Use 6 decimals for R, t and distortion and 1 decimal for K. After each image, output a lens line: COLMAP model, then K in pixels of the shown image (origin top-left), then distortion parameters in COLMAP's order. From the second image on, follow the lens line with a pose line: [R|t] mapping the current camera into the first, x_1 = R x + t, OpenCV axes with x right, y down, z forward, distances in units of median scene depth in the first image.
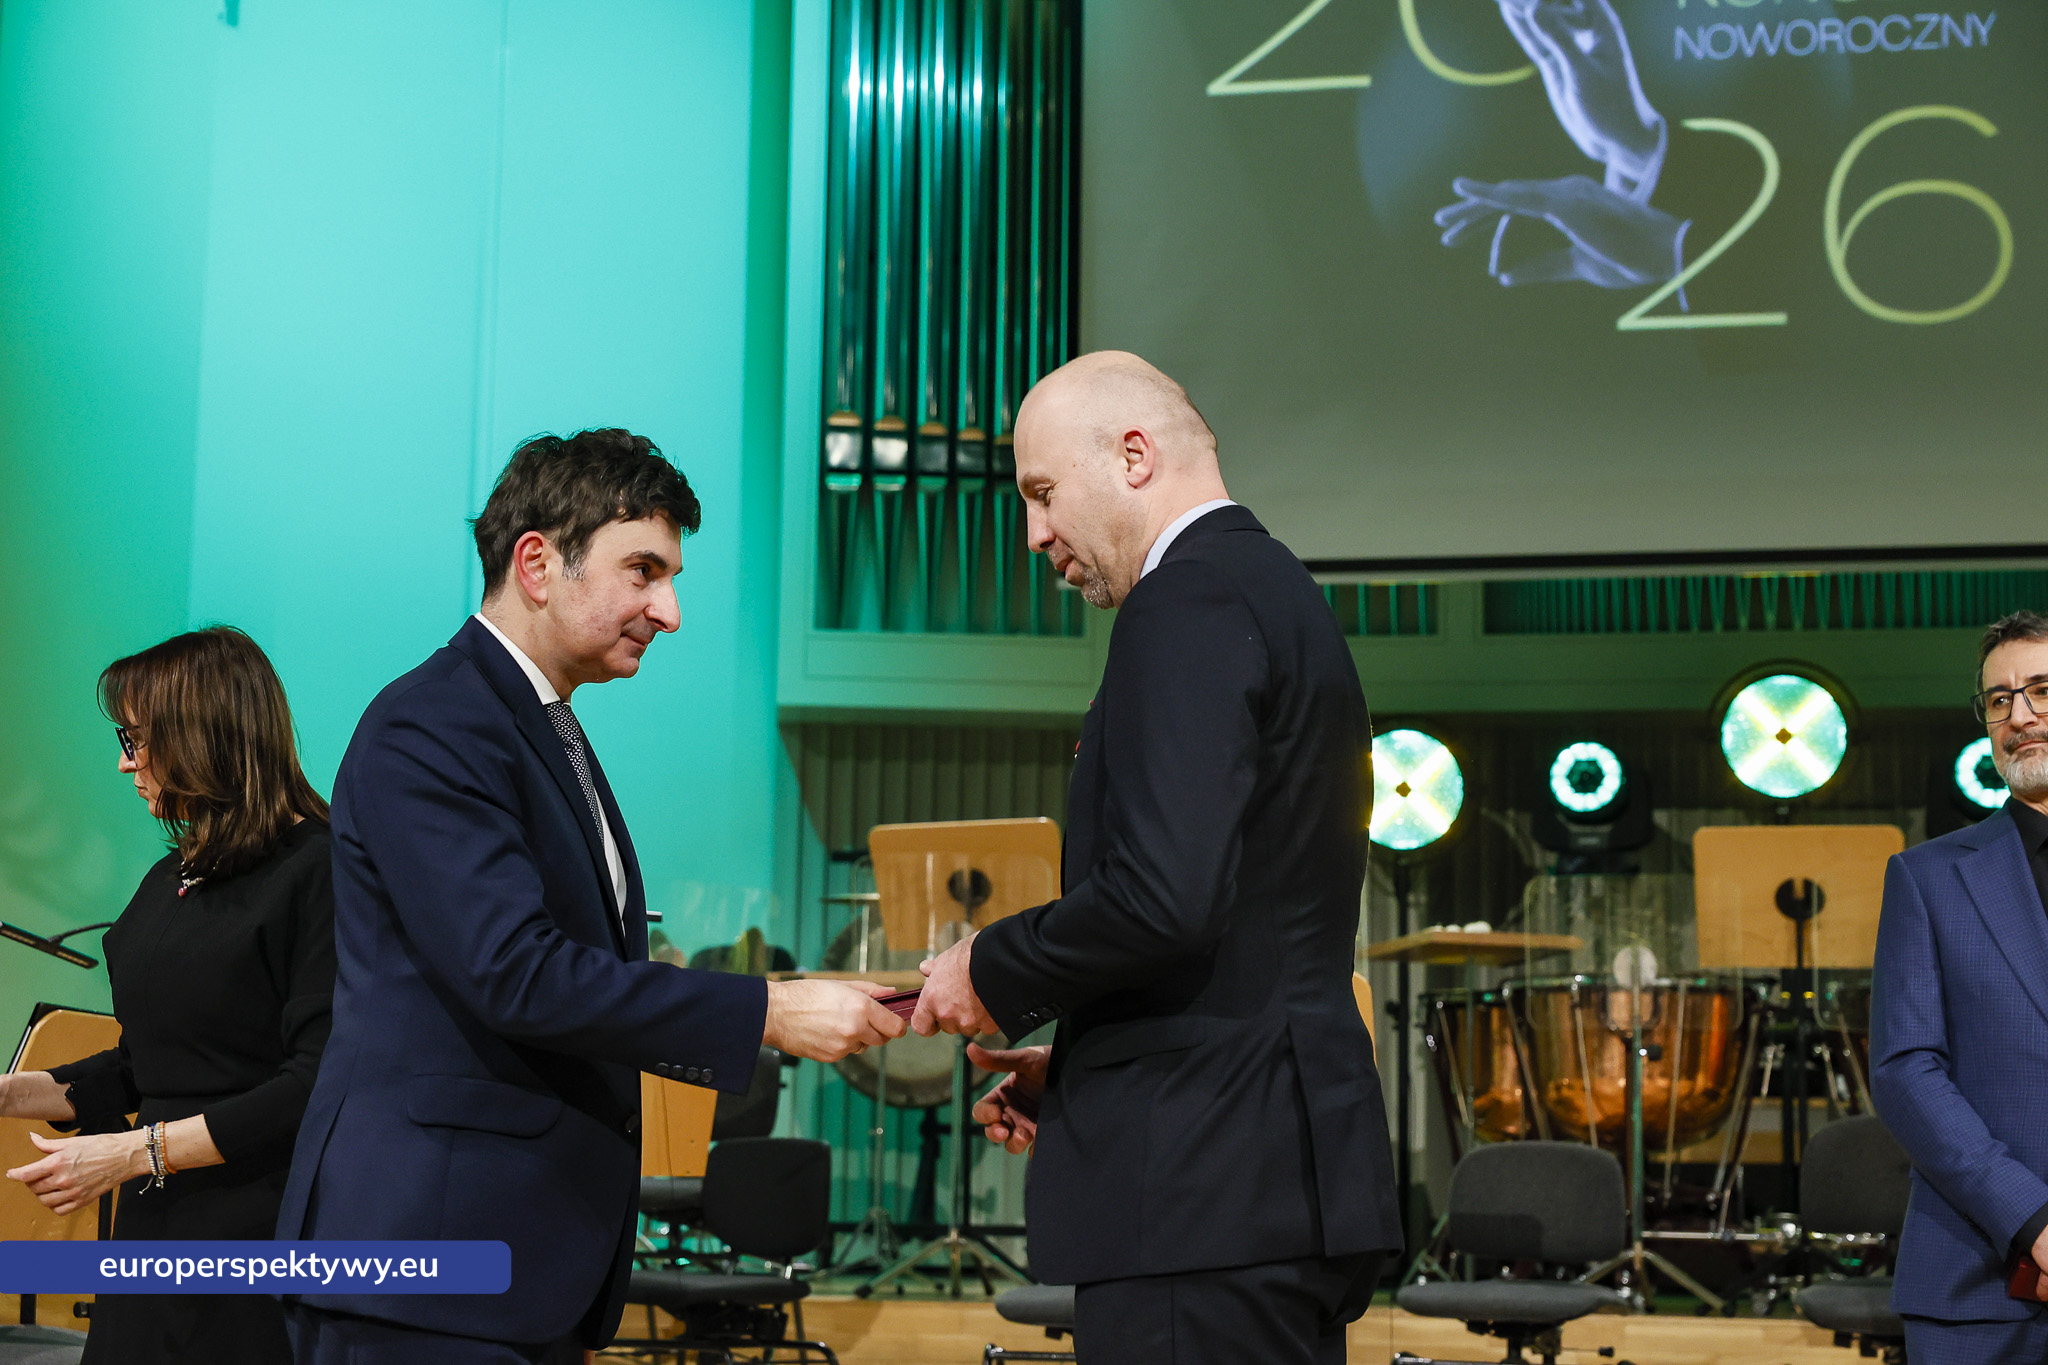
lens RADIAL K [[3530.9, 0, 1037.4], [0, 3530.9, 656.9], [0, 0, 1]] dist [0.008927, 0.000000]
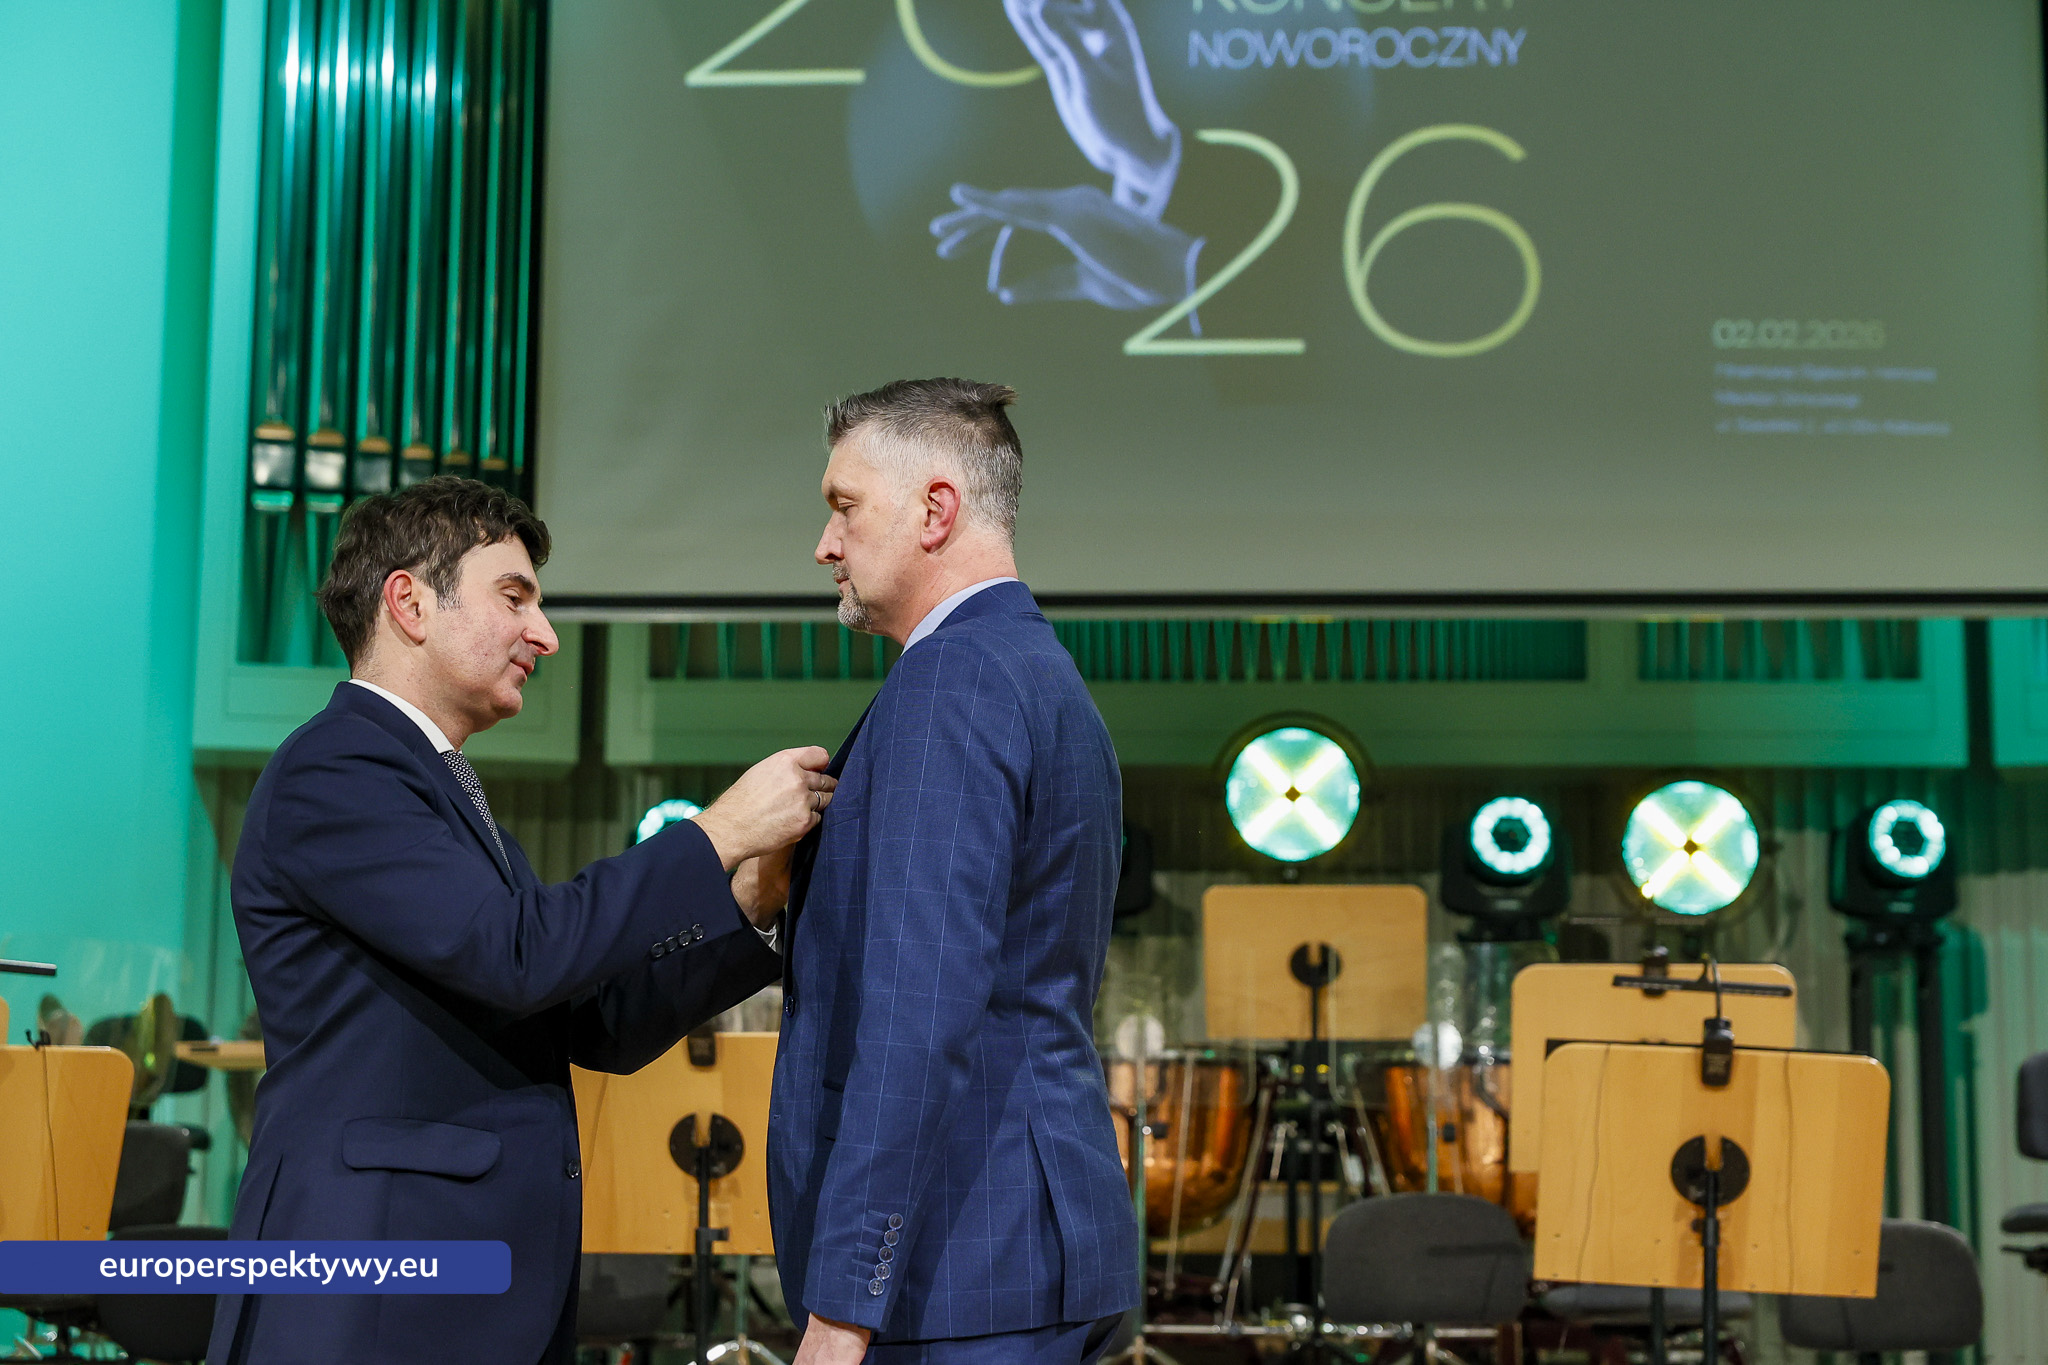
lens RADIAL K [[3755.5, 0, 1021.8], [0, 3755.5, 657.0], [0, 0, 1]] dist [0.007771, 0.000000]
pose [[0.989568, 0.017235, 0.143033, -0.002502], [-0.014748, 0.999721, -0.018425, 0.005762], [-0.143311, 0.016123, 0.989546, 0.027845]]
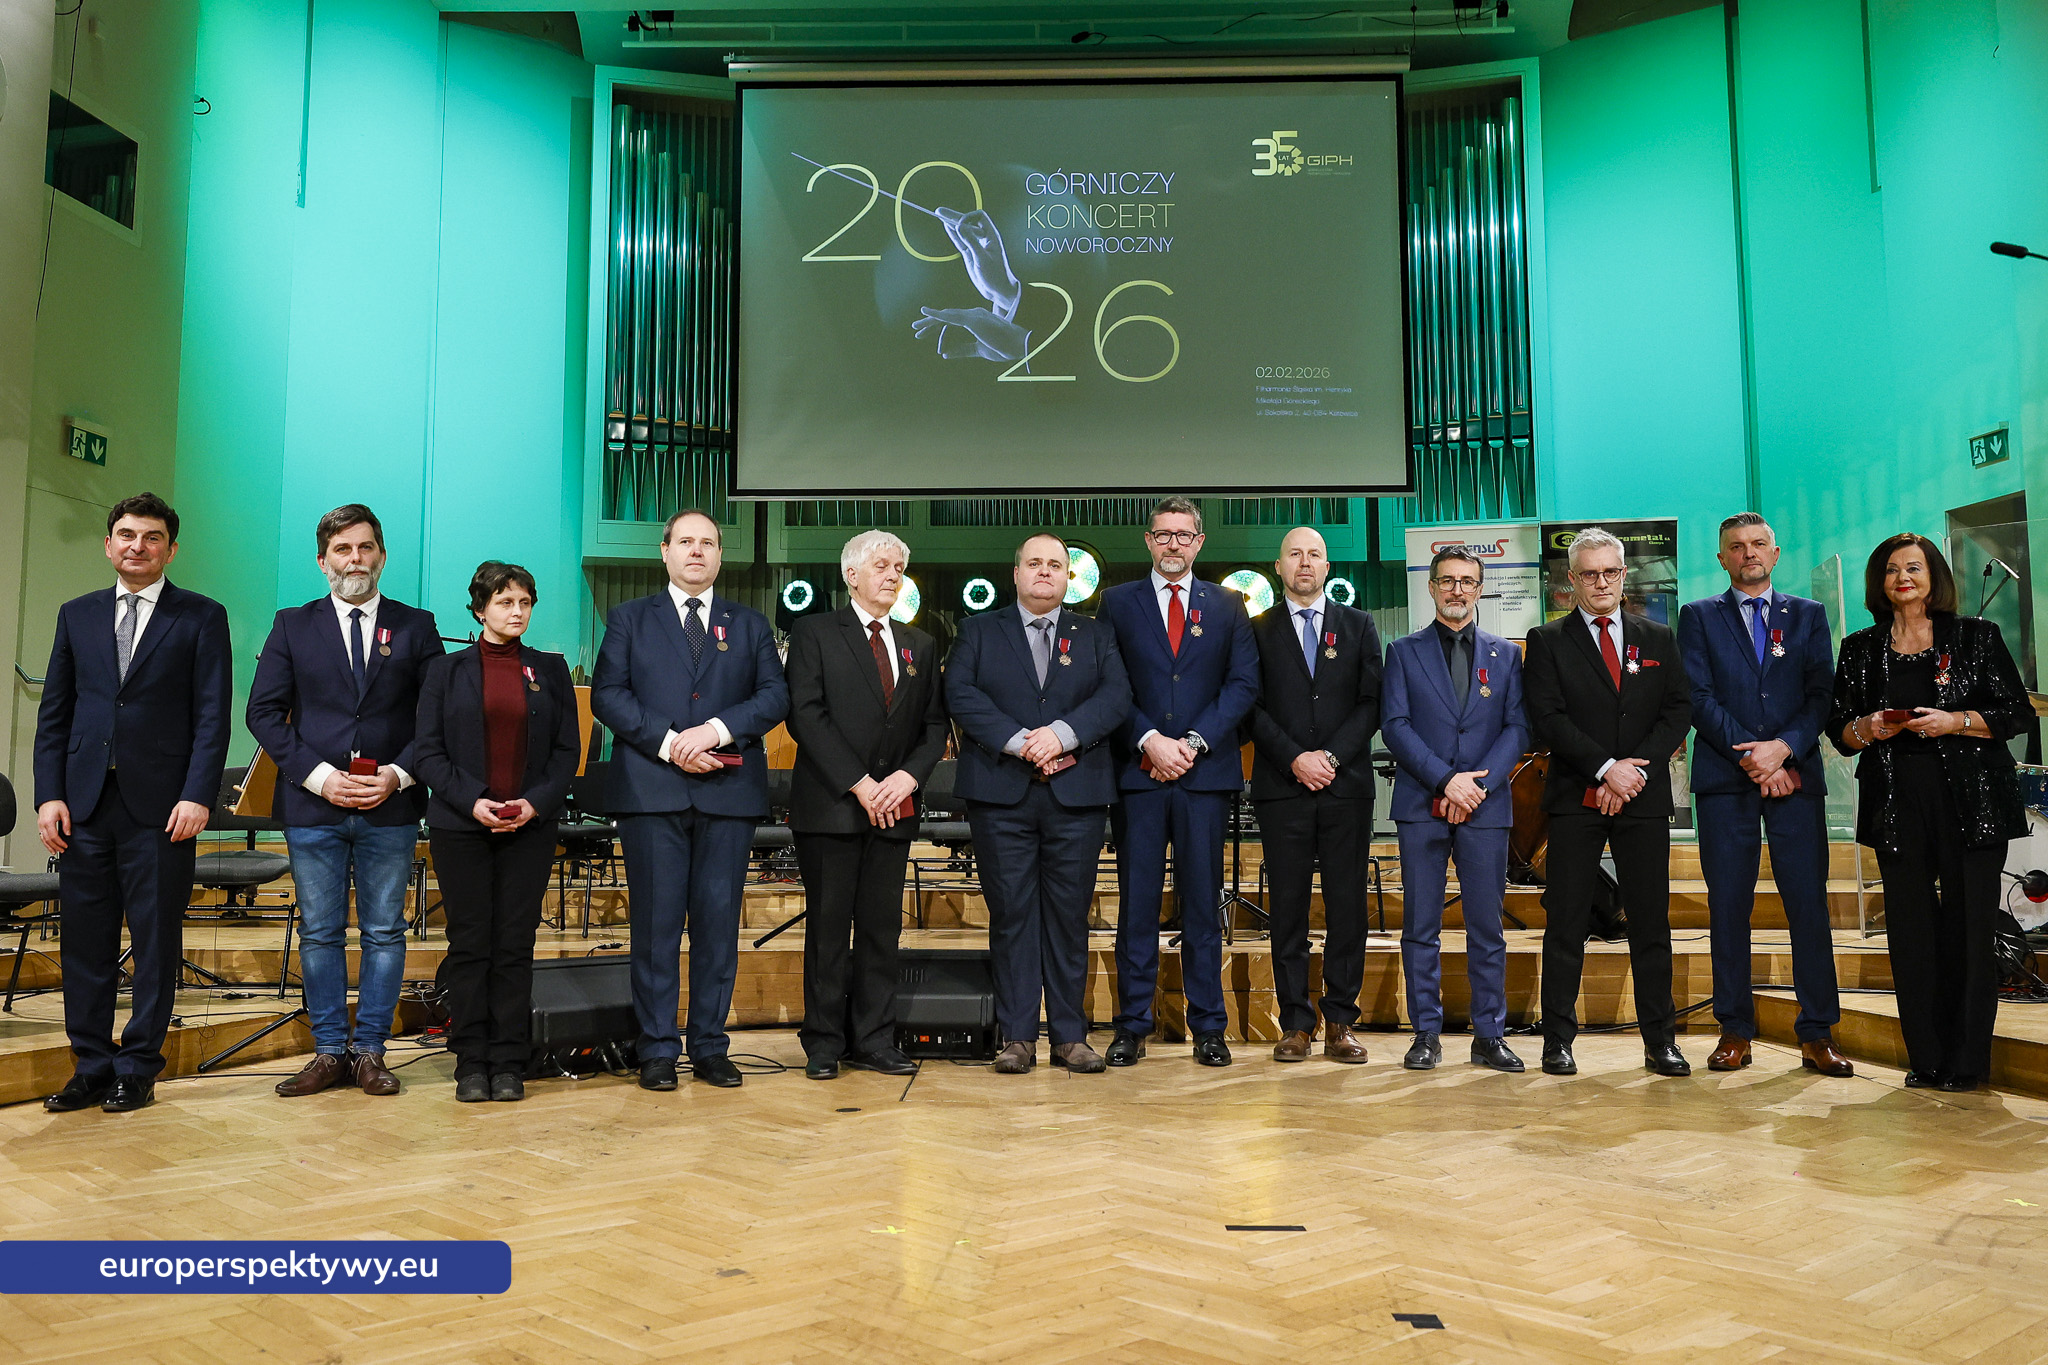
lens RADIAL K [[1819.7, 0, 987.7], [0, 1819.7, 617.3], [0, 0, 1]] dist [-0.004752, -0.006328]
pose [[0.985717, 0.003557, 0.168370, -0.023292], [-0.011184, 0.998953, 0.044368, -0.000438], [-0.168036, -0.045617, 0.984725, -0.072946]]
